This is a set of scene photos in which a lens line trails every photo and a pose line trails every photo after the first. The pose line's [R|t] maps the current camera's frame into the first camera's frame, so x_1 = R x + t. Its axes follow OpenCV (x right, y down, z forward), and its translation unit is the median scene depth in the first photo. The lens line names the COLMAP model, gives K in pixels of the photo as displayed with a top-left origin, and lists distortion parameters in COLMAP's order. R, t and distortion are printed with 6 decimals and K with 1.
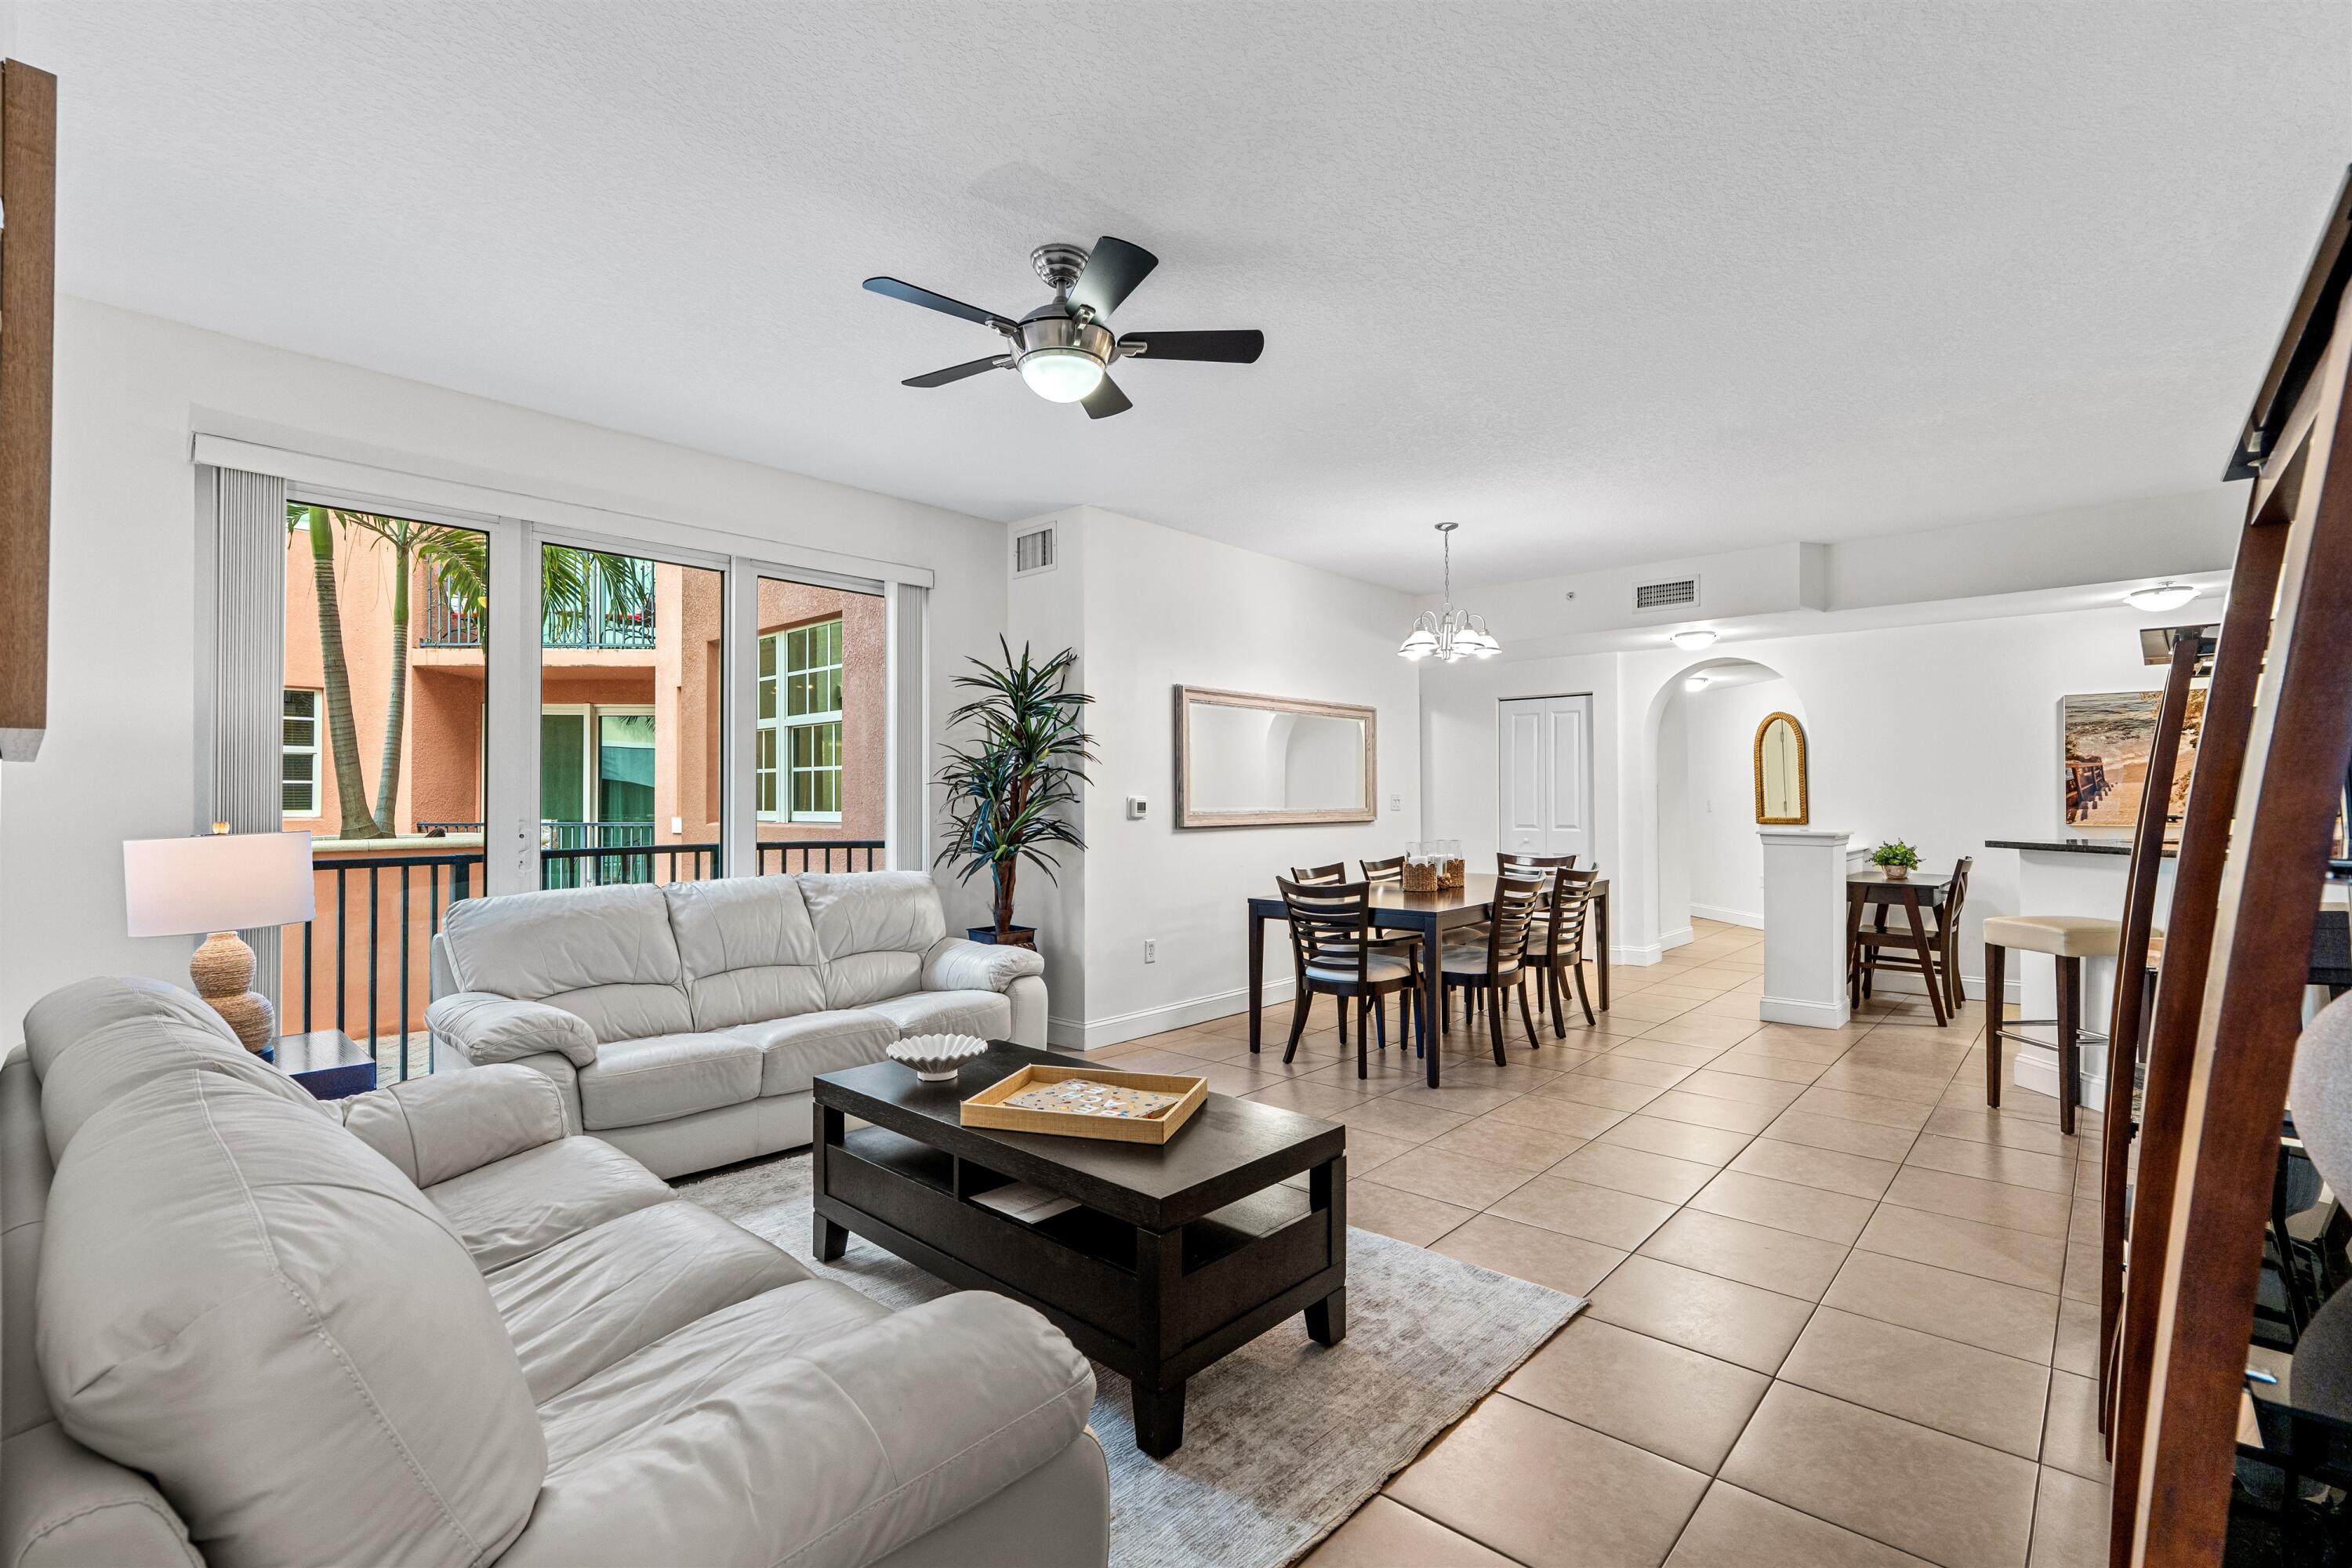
lens RADIAL K [[1060.4, 0, 1167.7], [0, 1060.4, 780.8], [0, 0, 1]] dist [-0.011471, 0.000777]
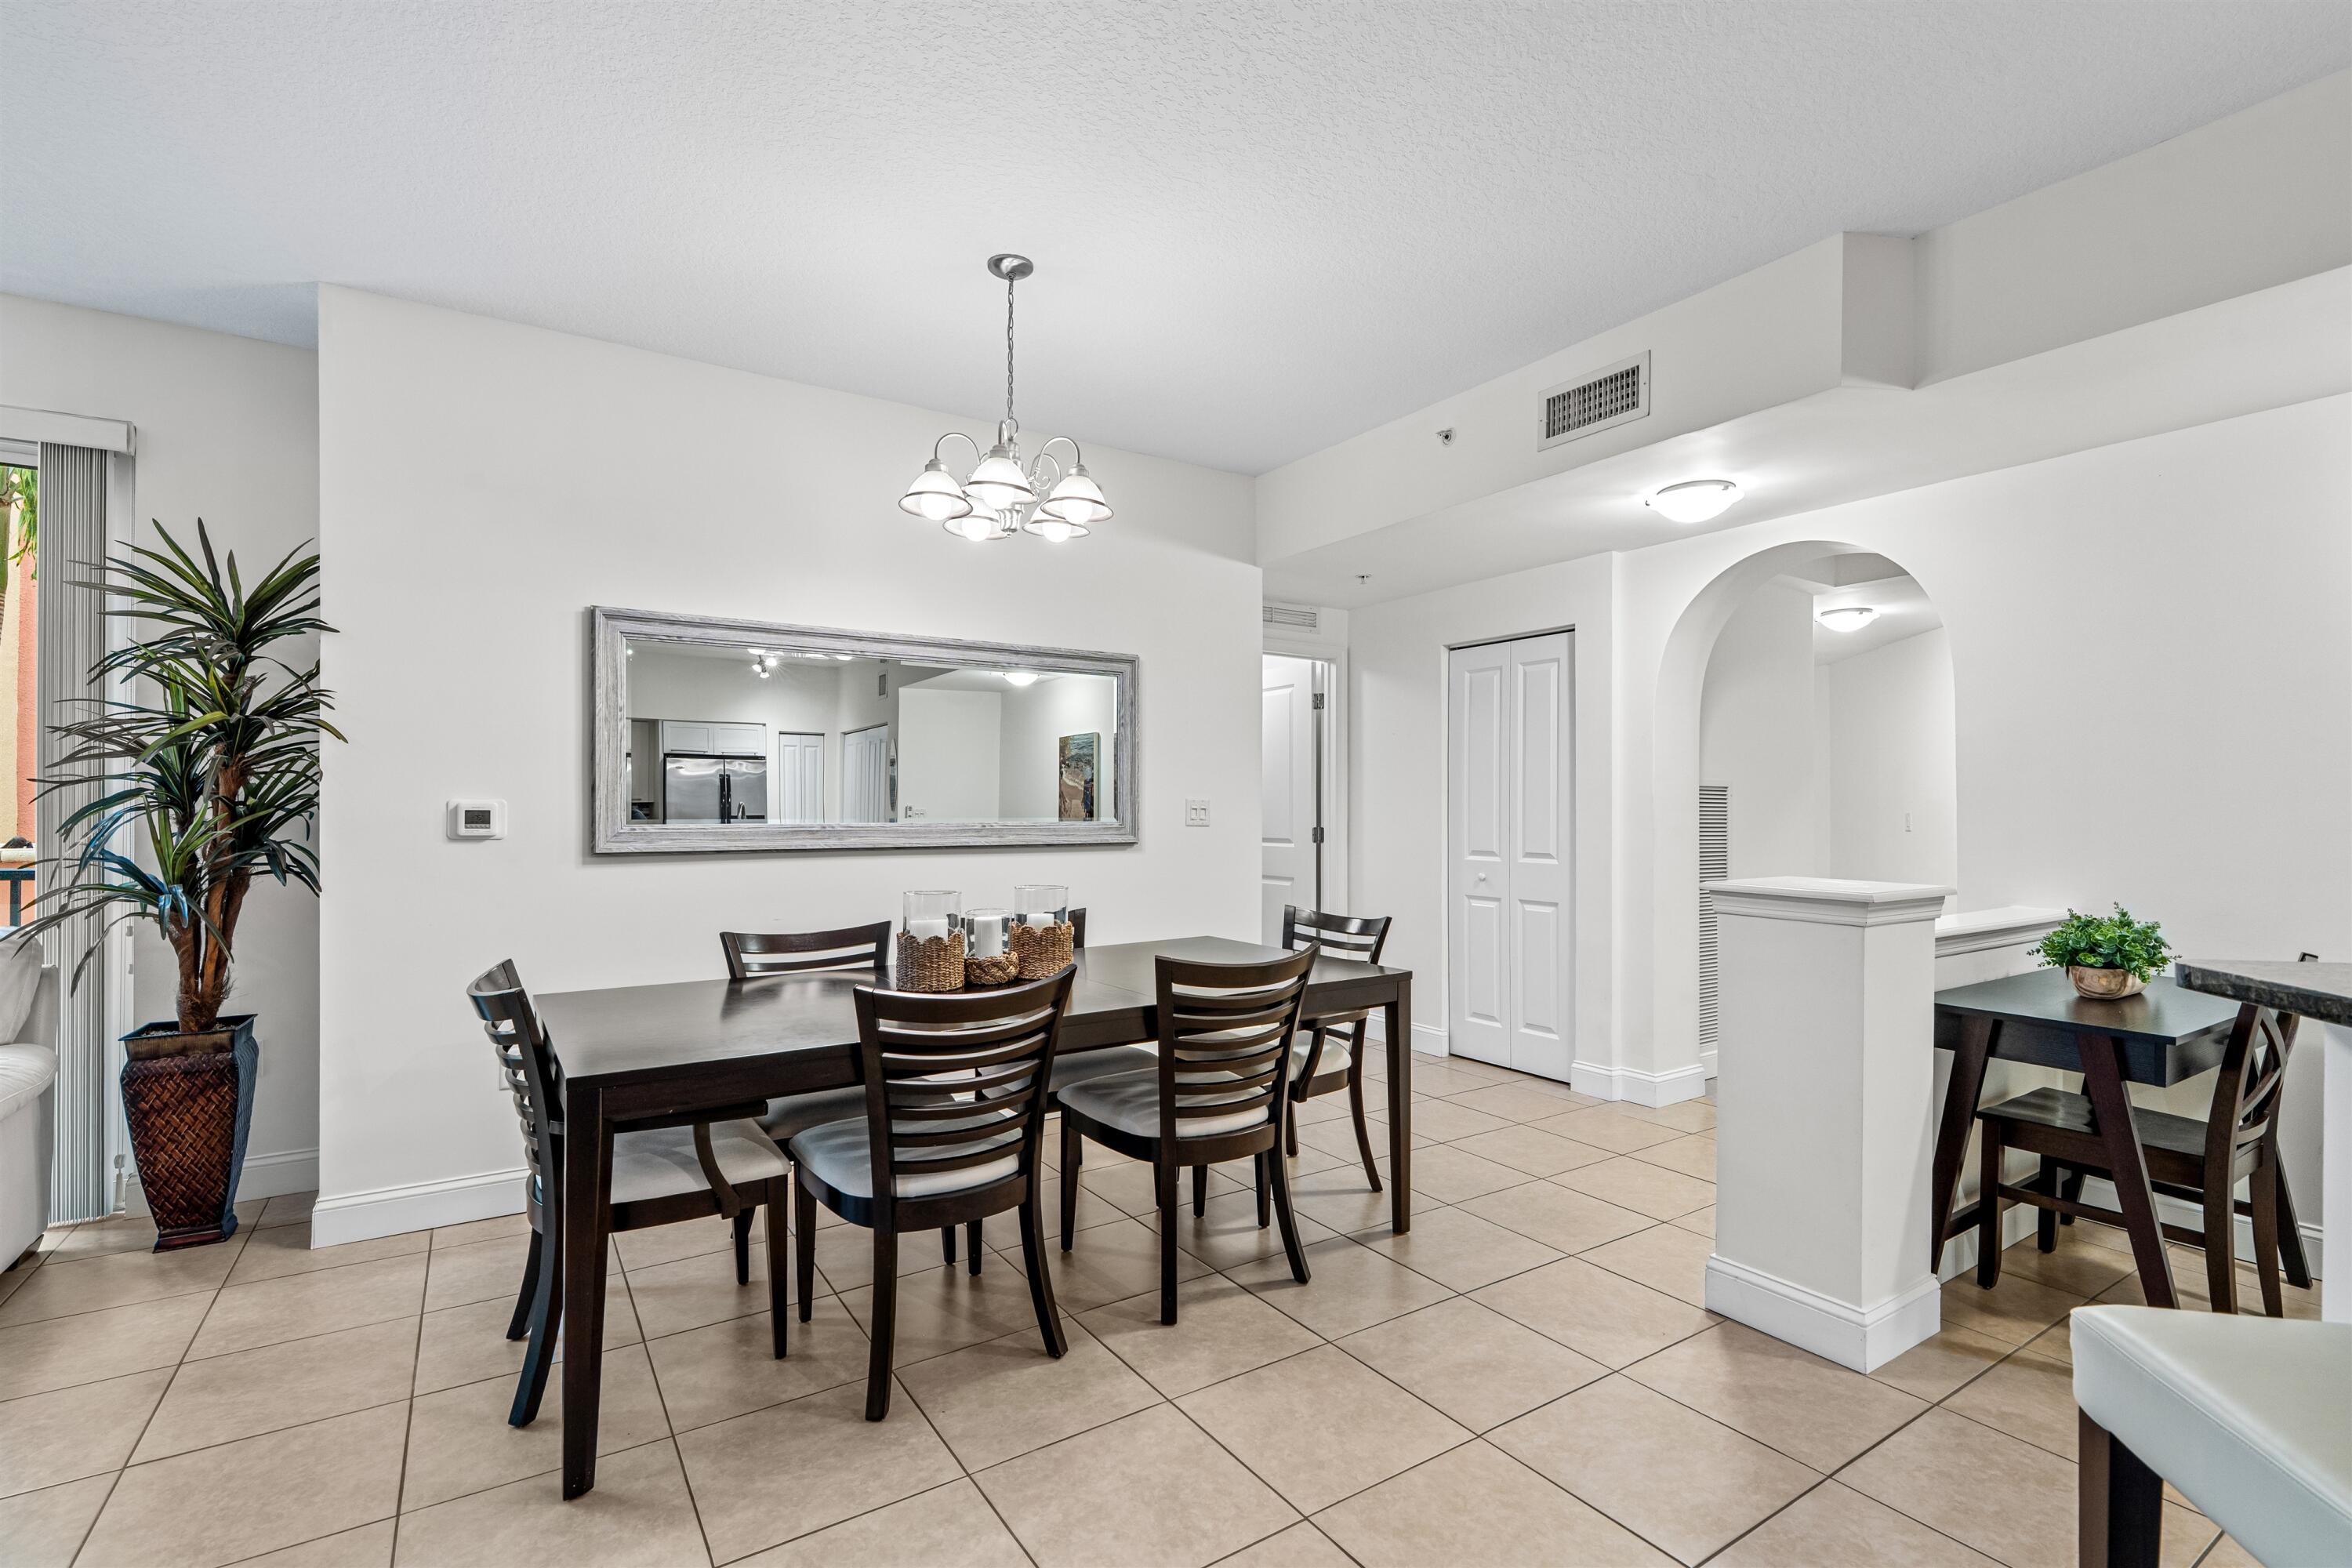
lens RADIAL K [[1060.4, 0, 1169.2], [0, 1060.4, 798.1], [0, 0, 1]] dist [-0.011471, 0.000777]
pose [[0.965486, 0.003172, -0.260436, 0.442495], [-0.000426, 0.999944, 0.010601, 0.006999], [0.260455, -0.010124, 0.965433, 0.498101]]
